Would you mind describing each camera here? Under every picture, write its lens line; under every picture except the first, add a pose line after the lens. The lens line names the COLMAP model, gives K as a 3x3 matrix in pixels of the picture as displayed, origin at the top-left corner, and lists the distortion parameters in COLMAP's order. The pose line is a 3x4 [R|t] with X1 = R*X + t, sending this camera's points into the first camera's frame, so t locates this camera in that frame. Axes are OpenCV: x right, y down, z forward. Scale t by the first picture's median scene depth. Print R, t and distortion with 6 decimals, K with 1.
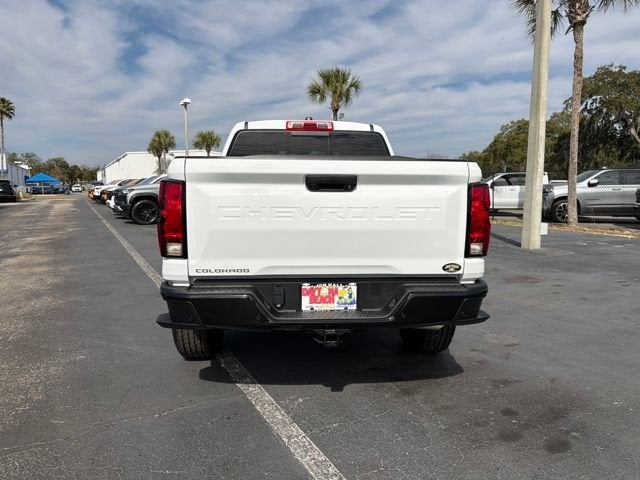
lens RADIAL K [[451.6, 0, 320.7], [0, 451.6, 240.0], [0, 0, 1]] dist [0.045383, -0.055640]
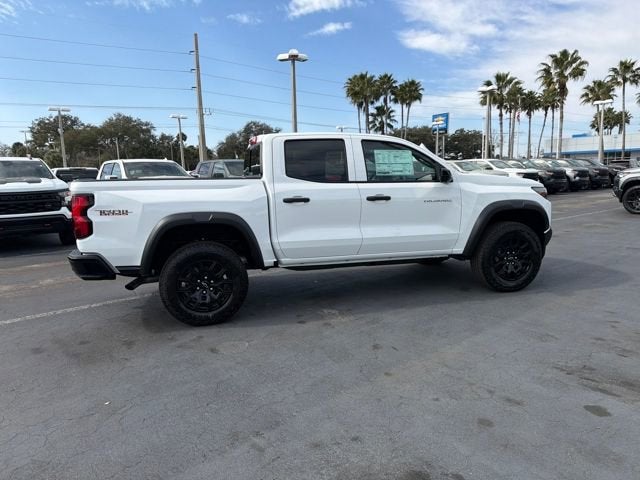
lens RADIAL K [[451.6, 0, 316.8], [0, 451.6, 242.9], [0, 0, 1]] dist [0.045383, -0.055640]
pose [[0.186806, 0.139770, -0.972403, 1.786703], [-0.084373, 0.988452, 0.125869, -0.194682], [0.978767, 0.058531, 0.196442, 1.279860]]
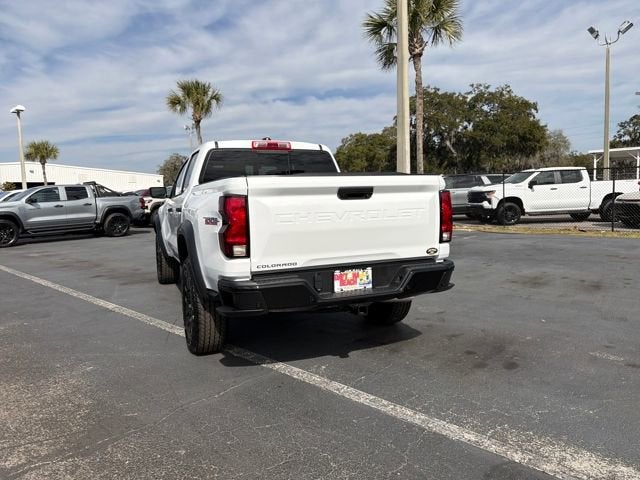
lens RADIAL K [[451.6, 0, 313.0], [0, 451.6, 234.9], [0, 0, 1]] dist [0.045383, -0.055640]
pose [[0.951317, -0.058347, 0.302642, -0.392175], [0.068222, 0.997424, -0.022152, 0.014334], [-0.300570, 0.041721, 0.952847, -0.176537]]
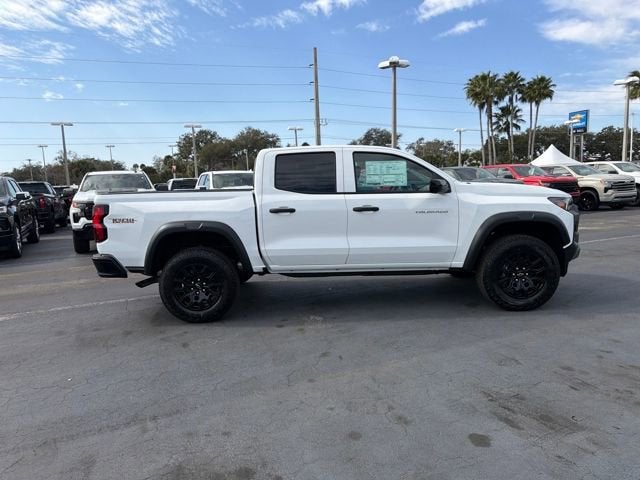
lens RADIAL K [[451.6, 0, 315.7], [0, 451.6, 241.3], [0, 0, 1]] dist [0.045383, -0.055640]
pose [[-0.082104, 0.124855, -0.988772, 1.874848], [-0.075645, 0.988479, 0.131099, -0.252520], [0.993749, 0.085560, -0.071714, 1.749681]]
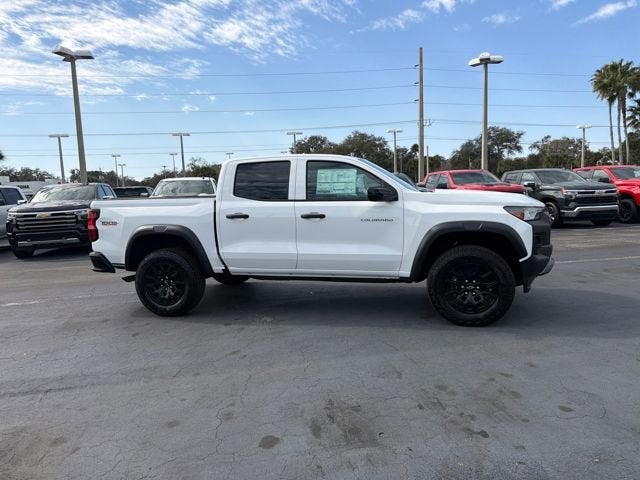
lens RADIAL K [[451.6, 0, 316.2], [0, 451.6, 242.4], [0, 0, 1]] dist [0.045383, -0.055640]
pose [[-0.322793, 0.115182, -0.939435, 1.811833], [-0.070064, 0.986936, 0.145080, -0.315055], [0.943873, 0.112651, -0.310506, 2.342380]]
